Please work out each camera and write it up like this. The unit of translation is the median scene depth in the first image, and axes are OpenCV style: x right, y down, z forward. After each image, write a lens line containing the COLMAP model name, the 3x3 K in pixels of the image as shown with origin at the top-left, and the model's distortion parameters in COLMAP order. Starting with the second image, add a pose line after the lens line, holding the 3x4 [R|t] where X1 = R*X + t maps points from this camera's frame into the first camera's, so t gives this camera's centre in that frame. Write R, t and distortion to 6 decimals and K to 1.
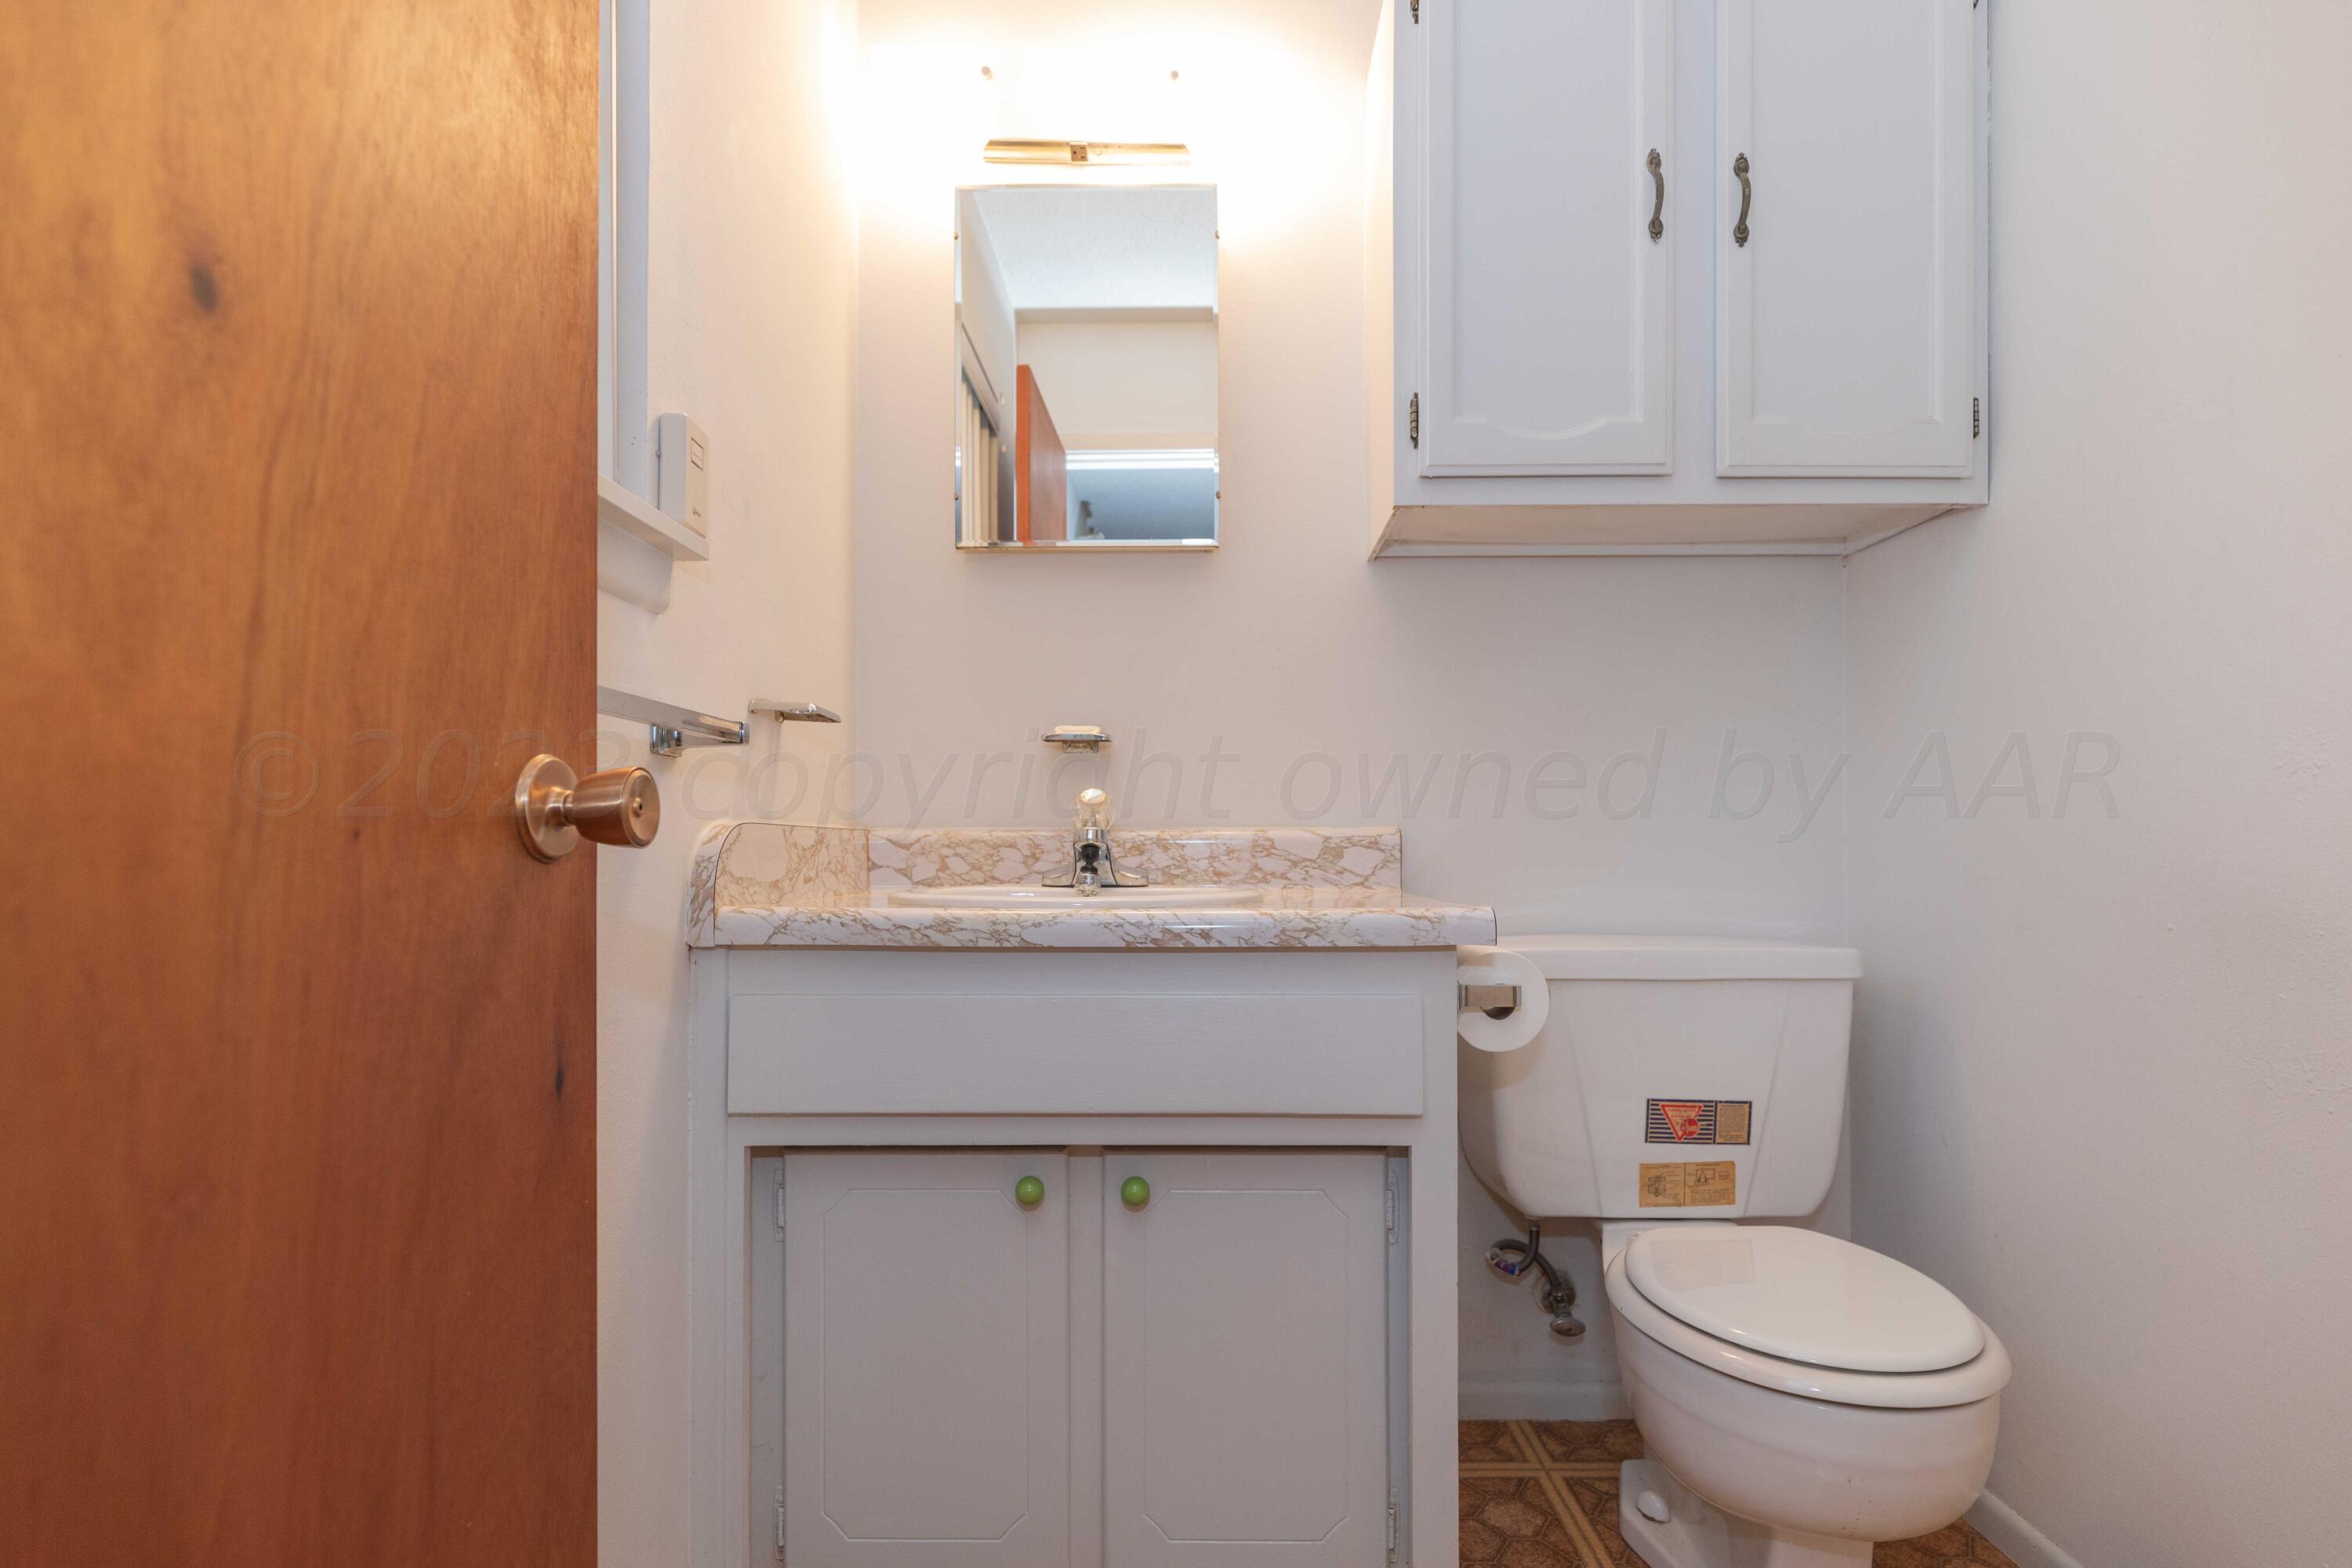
lens RADIAL K [[1083.0, 0, 1184.0], [0, 1083.0, 855.2], [0, 0, 1]] dist [-0.000765, -0.000630]
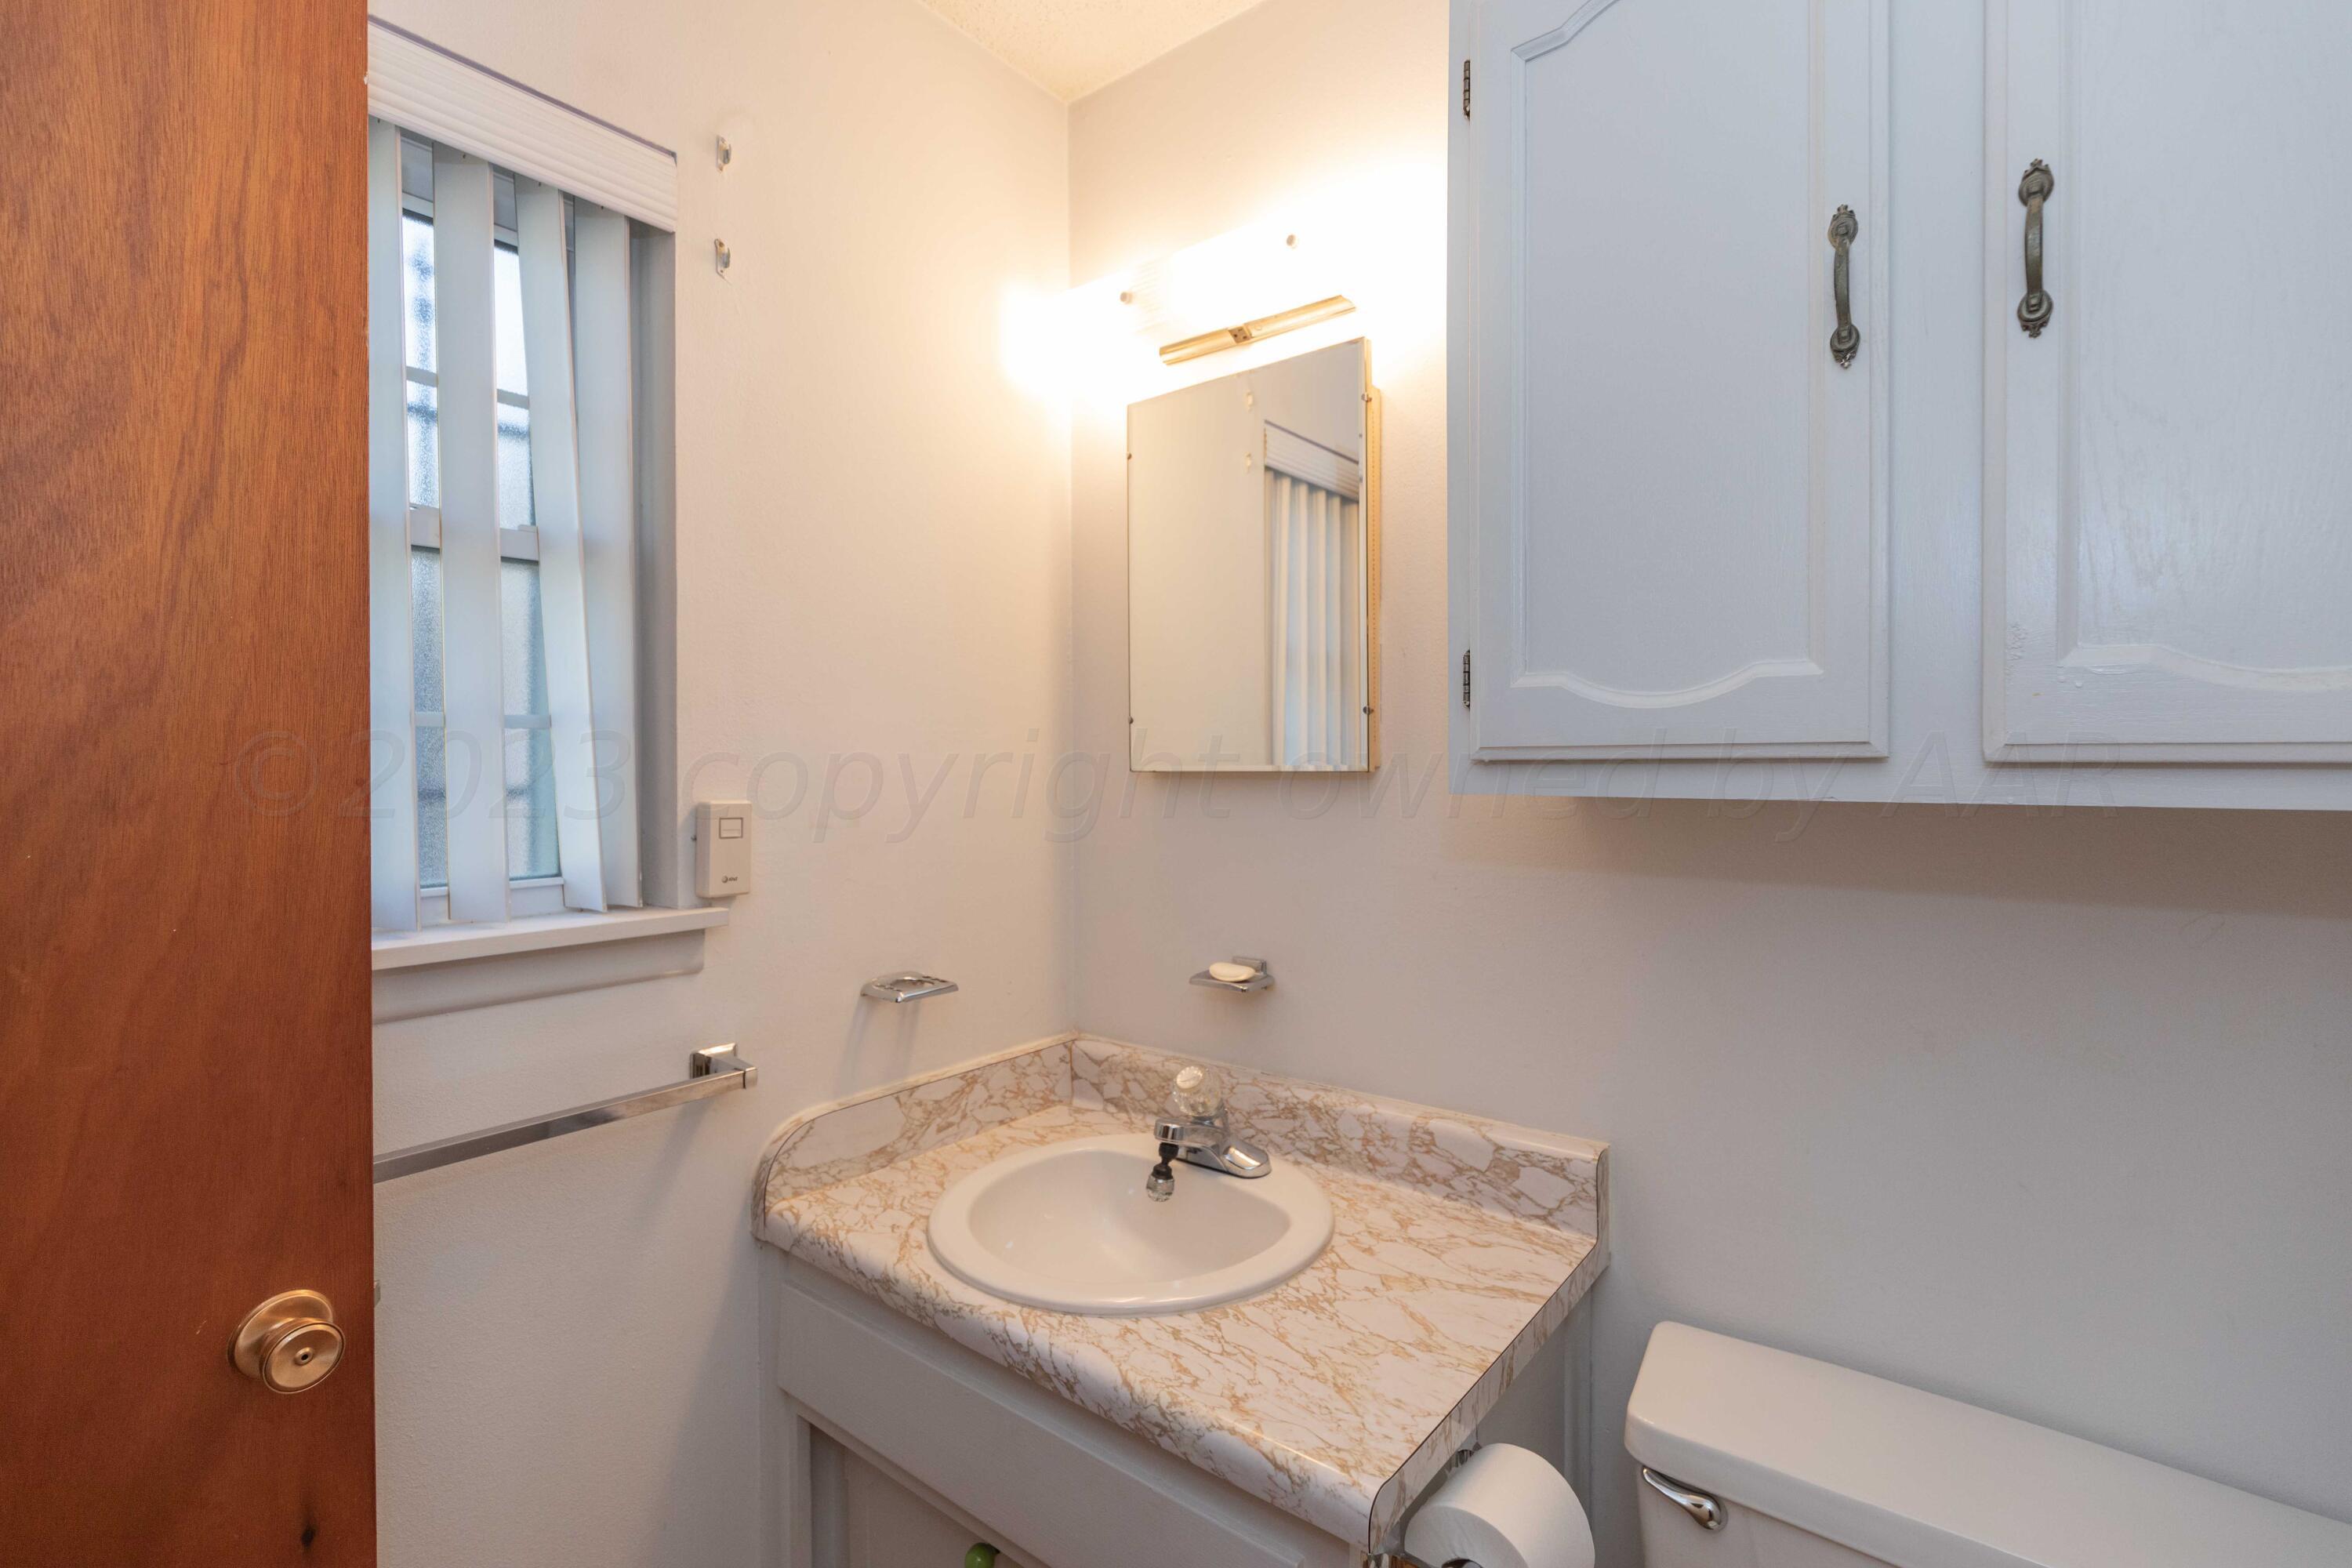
lens RADIAL K [[1050.4, 0, 1176.7], [0, 1050.4, 773.8], [0, 0, 1]] dist [0.008071, -0.004564]
pose [[0.788767, 0.001624, -0.614690, 0.412137], [0.002767, 0.999977, 0.006192, -0.287805], [0.614686, -0.006585, 0.788744, 0.267692]]
